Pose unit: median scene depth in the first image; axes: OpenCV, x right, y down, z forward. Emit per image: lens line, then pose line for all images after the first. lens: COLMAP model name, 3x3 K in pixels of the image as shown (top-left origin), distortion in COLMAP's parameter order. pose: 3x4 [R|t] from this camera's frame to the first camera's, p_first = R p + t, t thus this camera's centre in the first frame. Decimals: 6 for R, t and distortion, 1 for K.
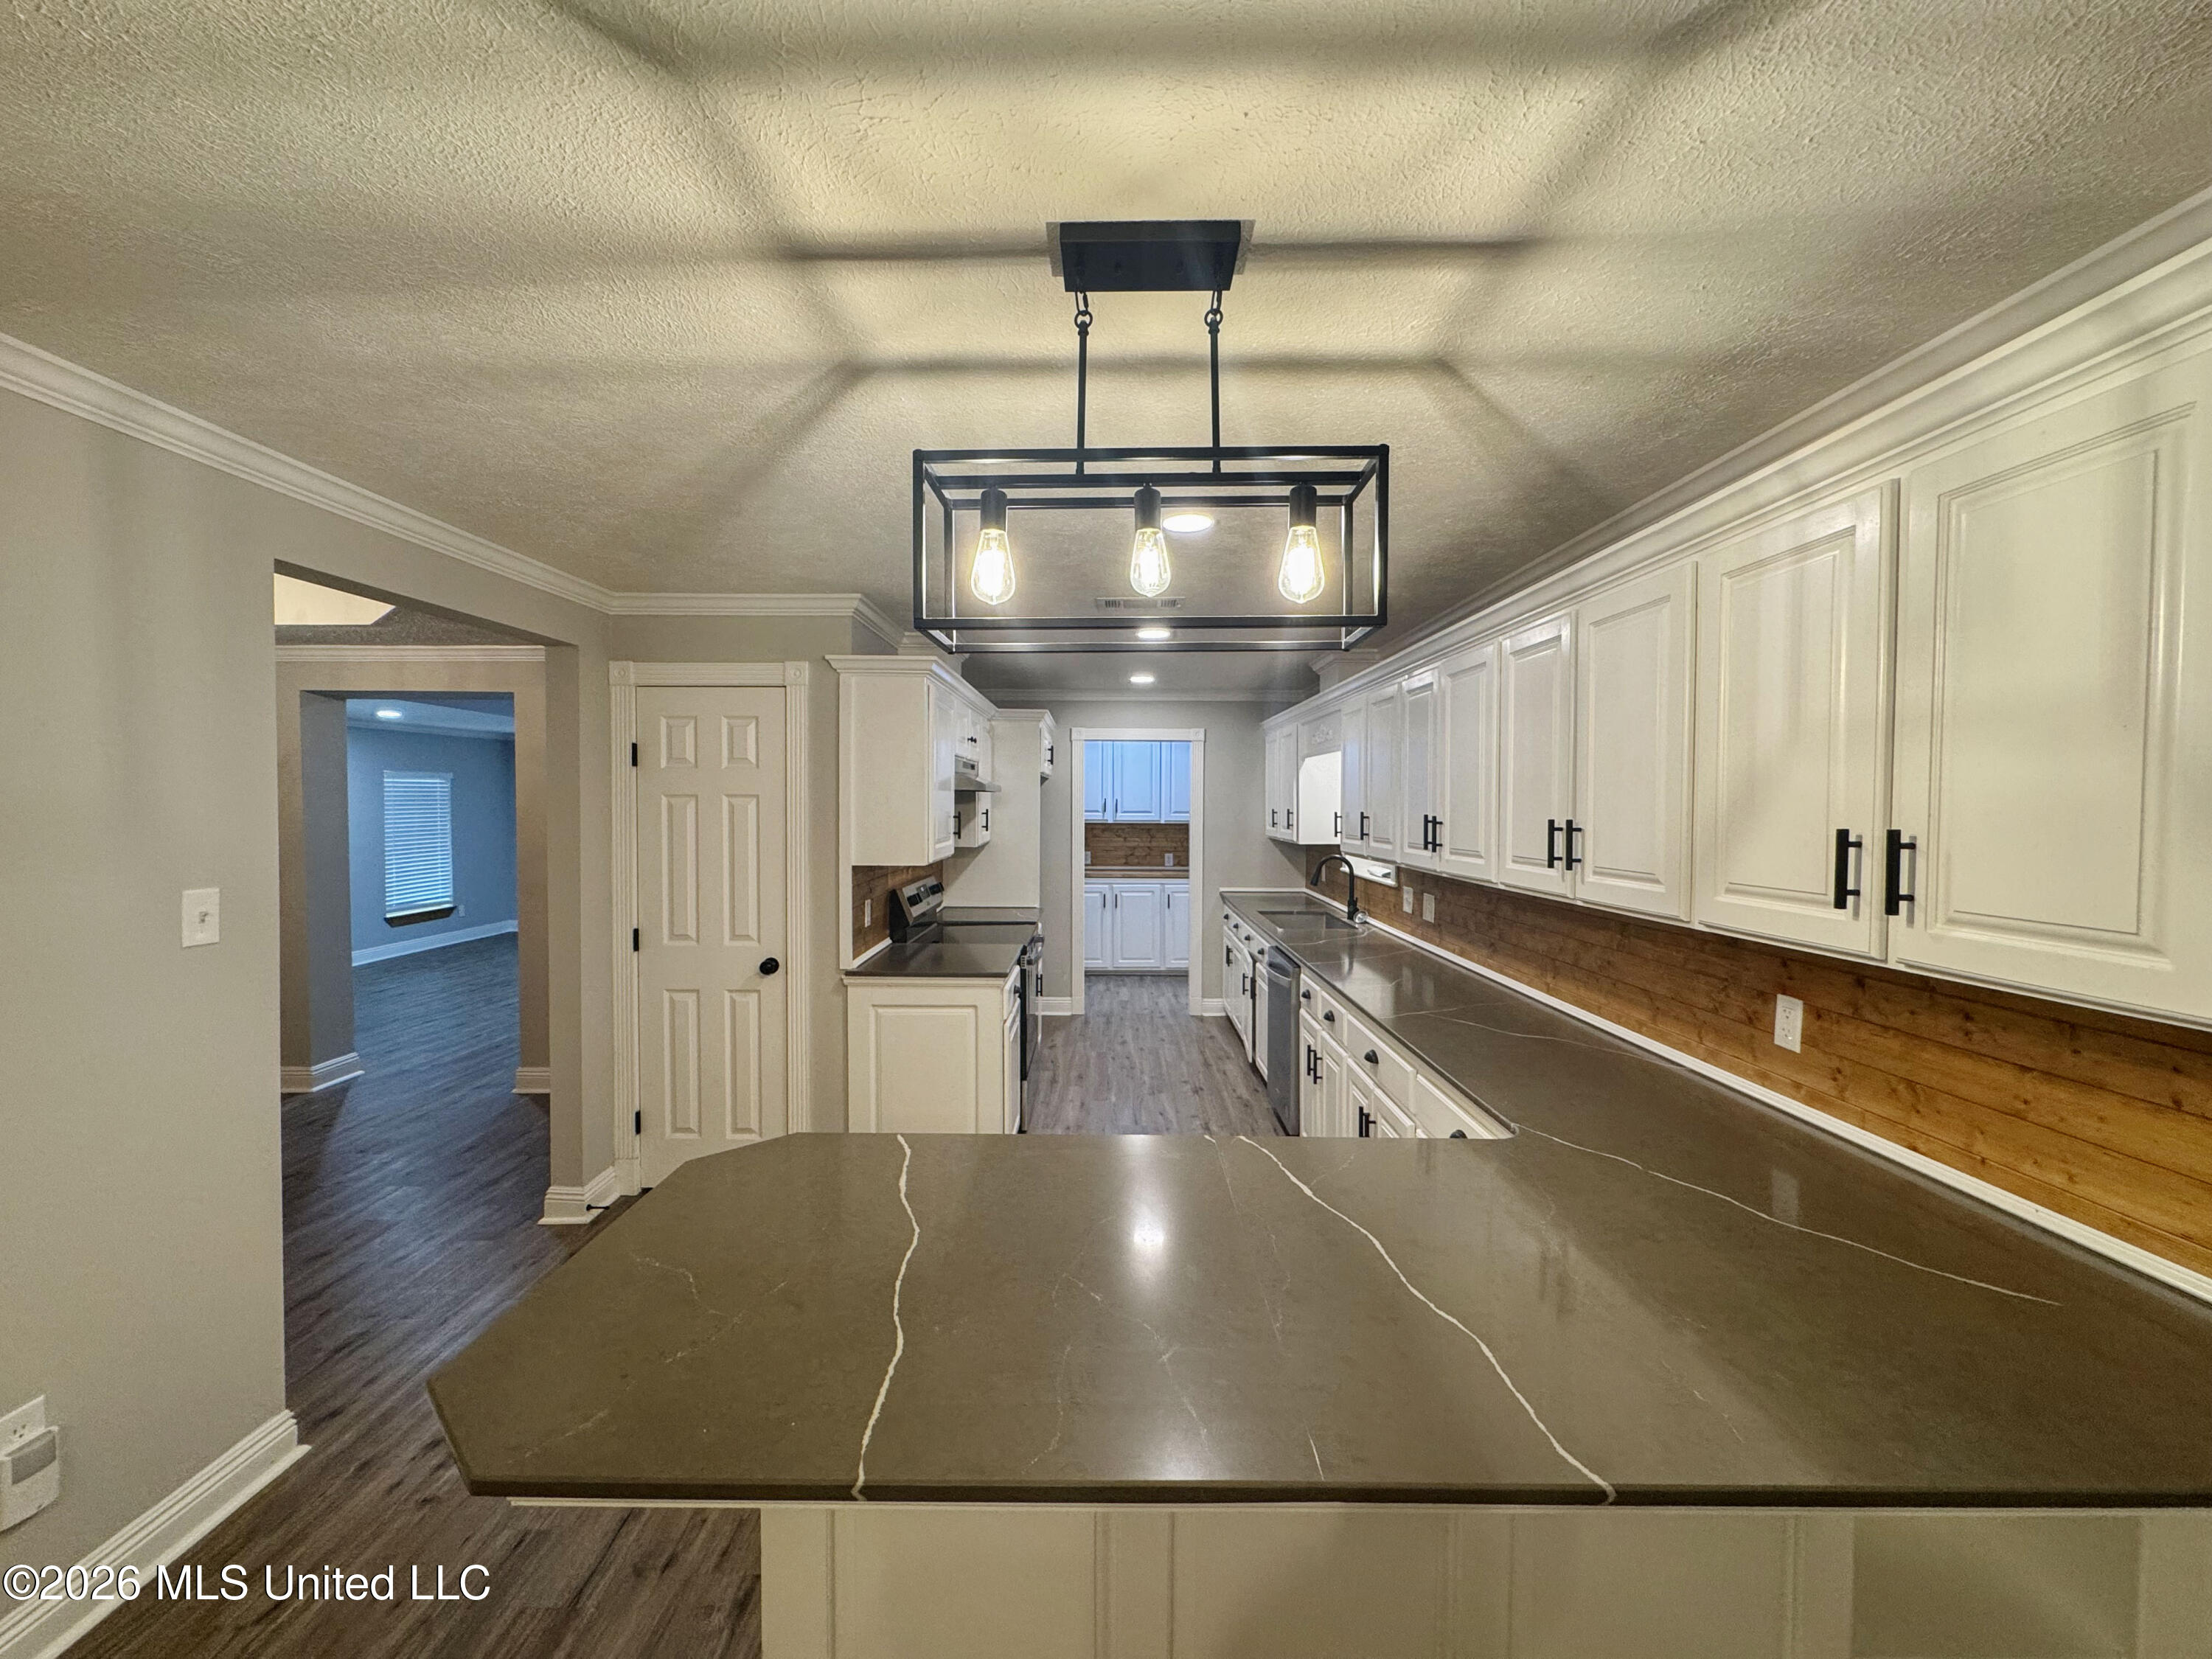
lens RADIAL K [[886.5, 0, 1103.3], [0, 886.5, 829.6], [0, 0, 1]] dist [-0.003893, 0.000396]
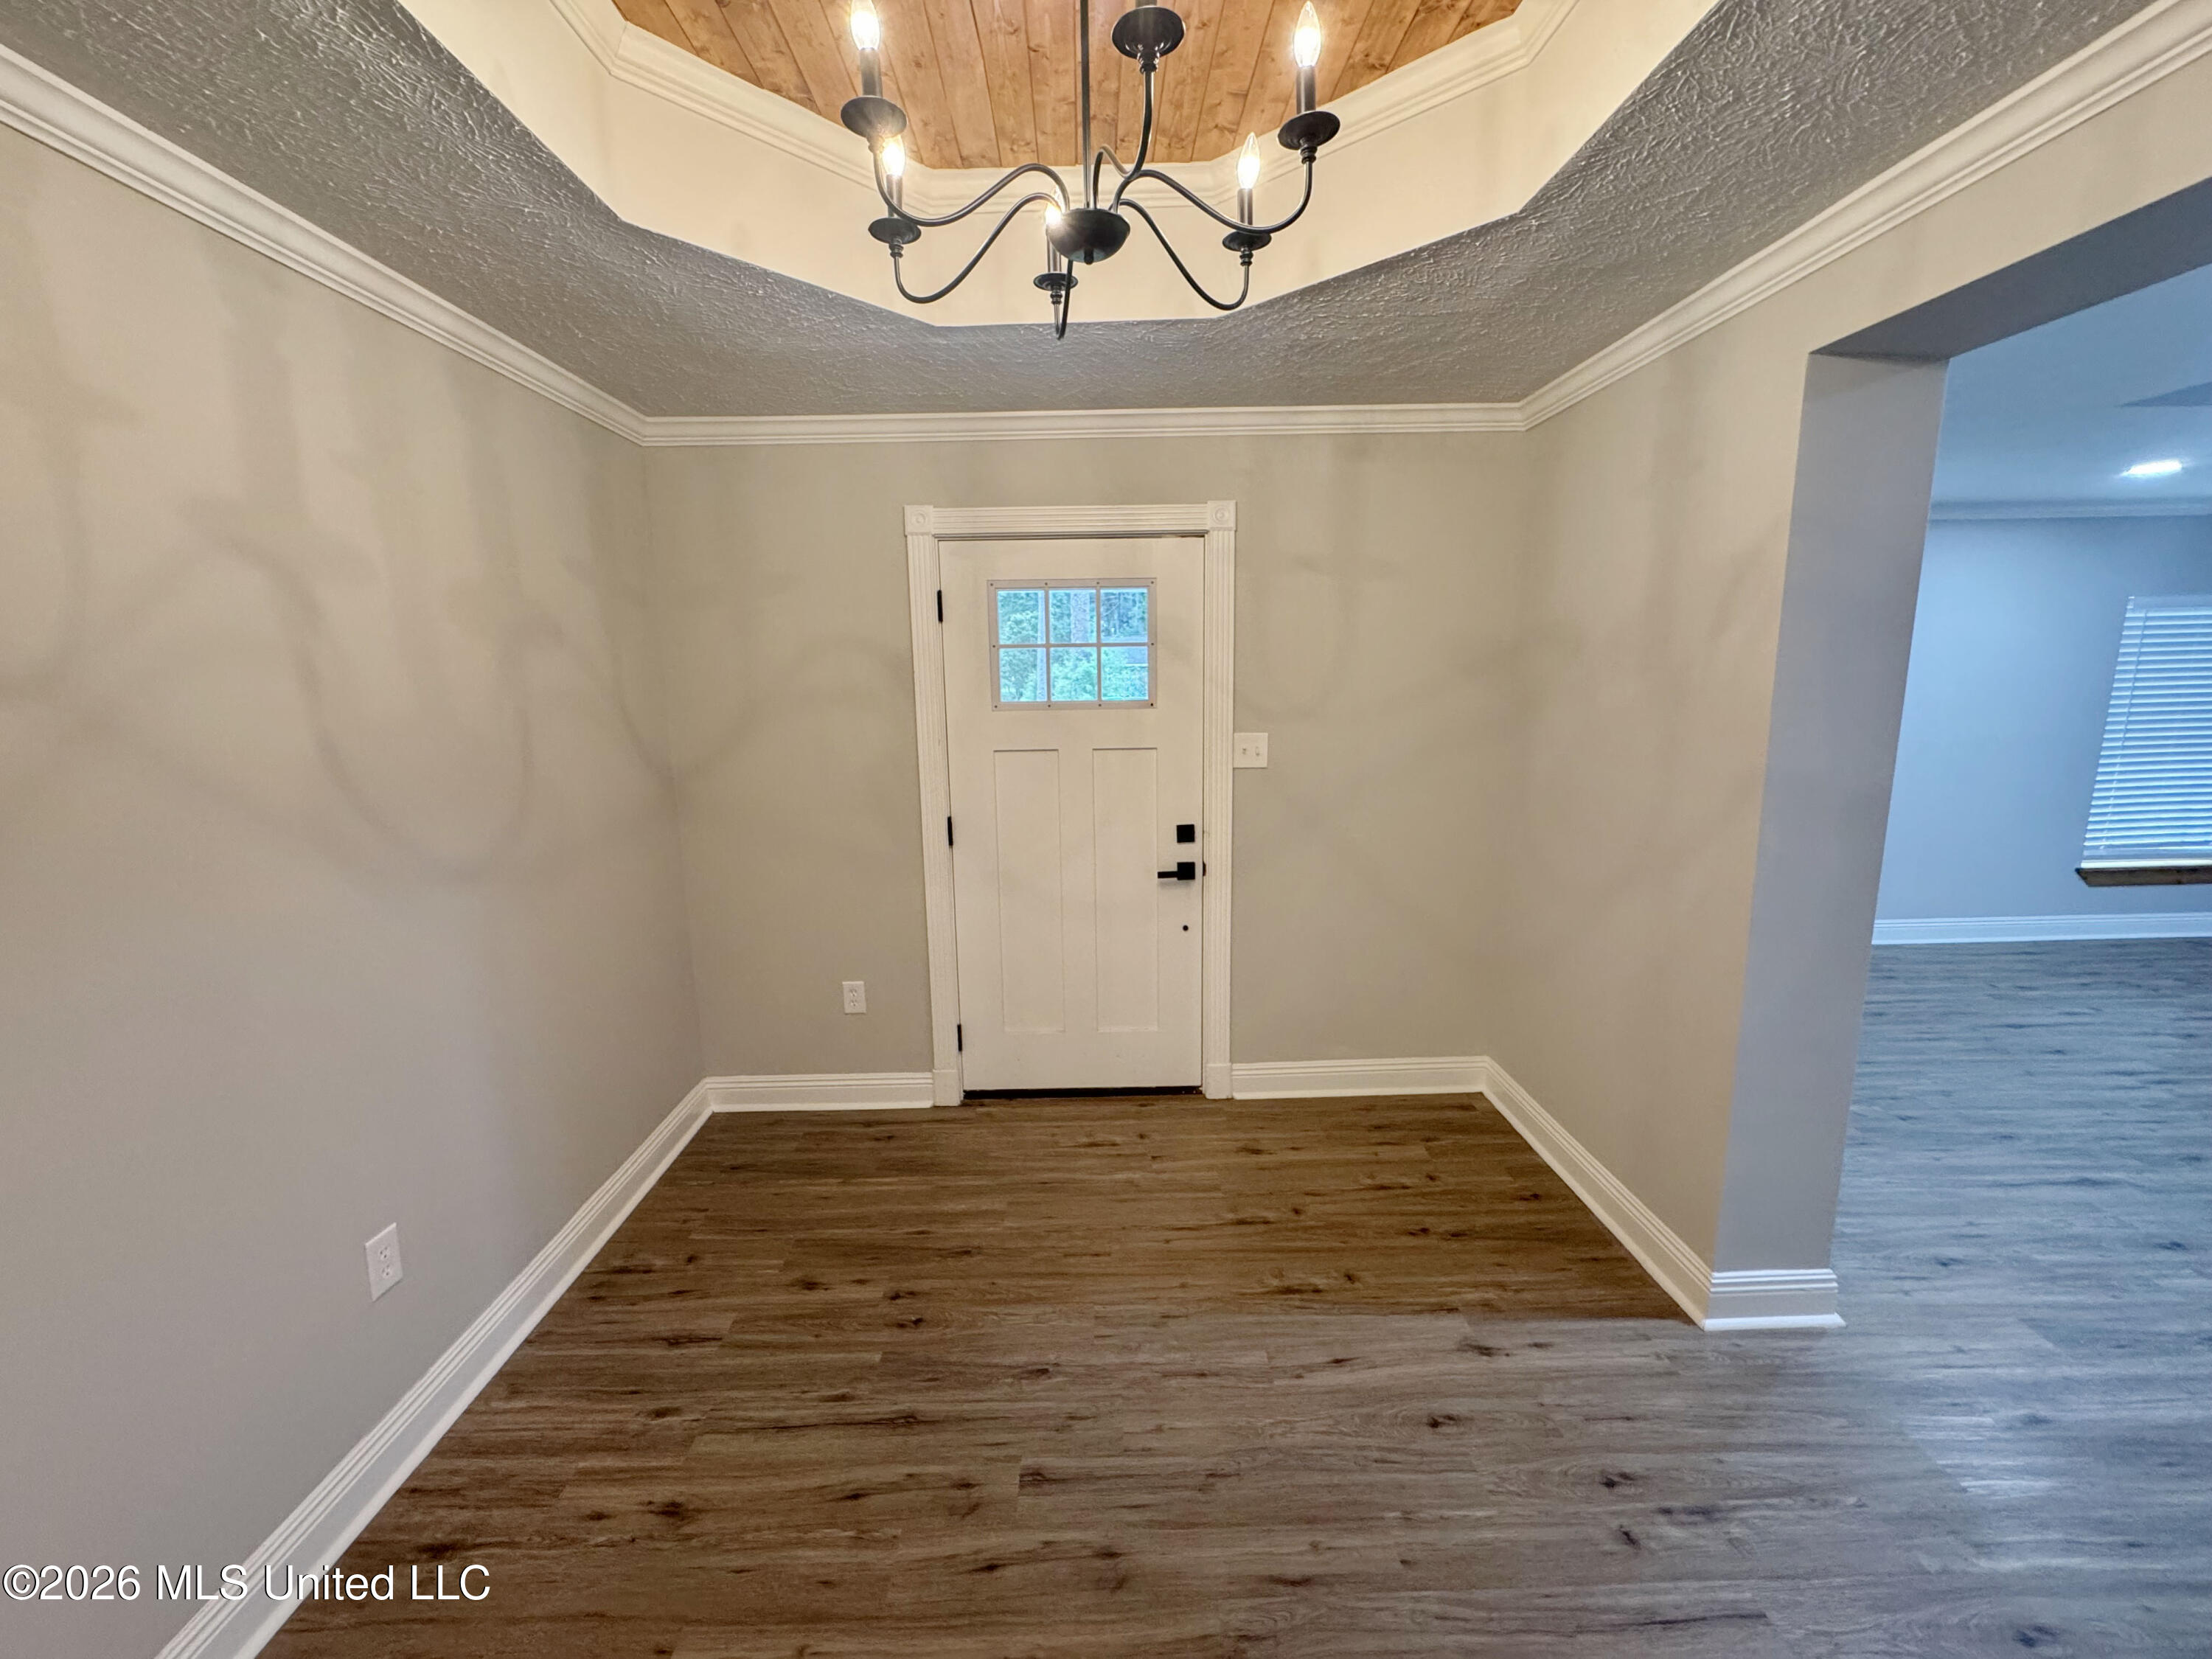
lens RADIAL K [[886.5, 0, 1103.3], [0, 886.5, 829.6], [0, 0, 1]] dist [-0.003893, 0.000396]
pose [[0.008953, 0.164446, -0.986346, -0.673787], [-0.012745, 0.986324, 0.164326, -0.021740], [0.999879, 0.011099, 0.010927, 0.939226]]
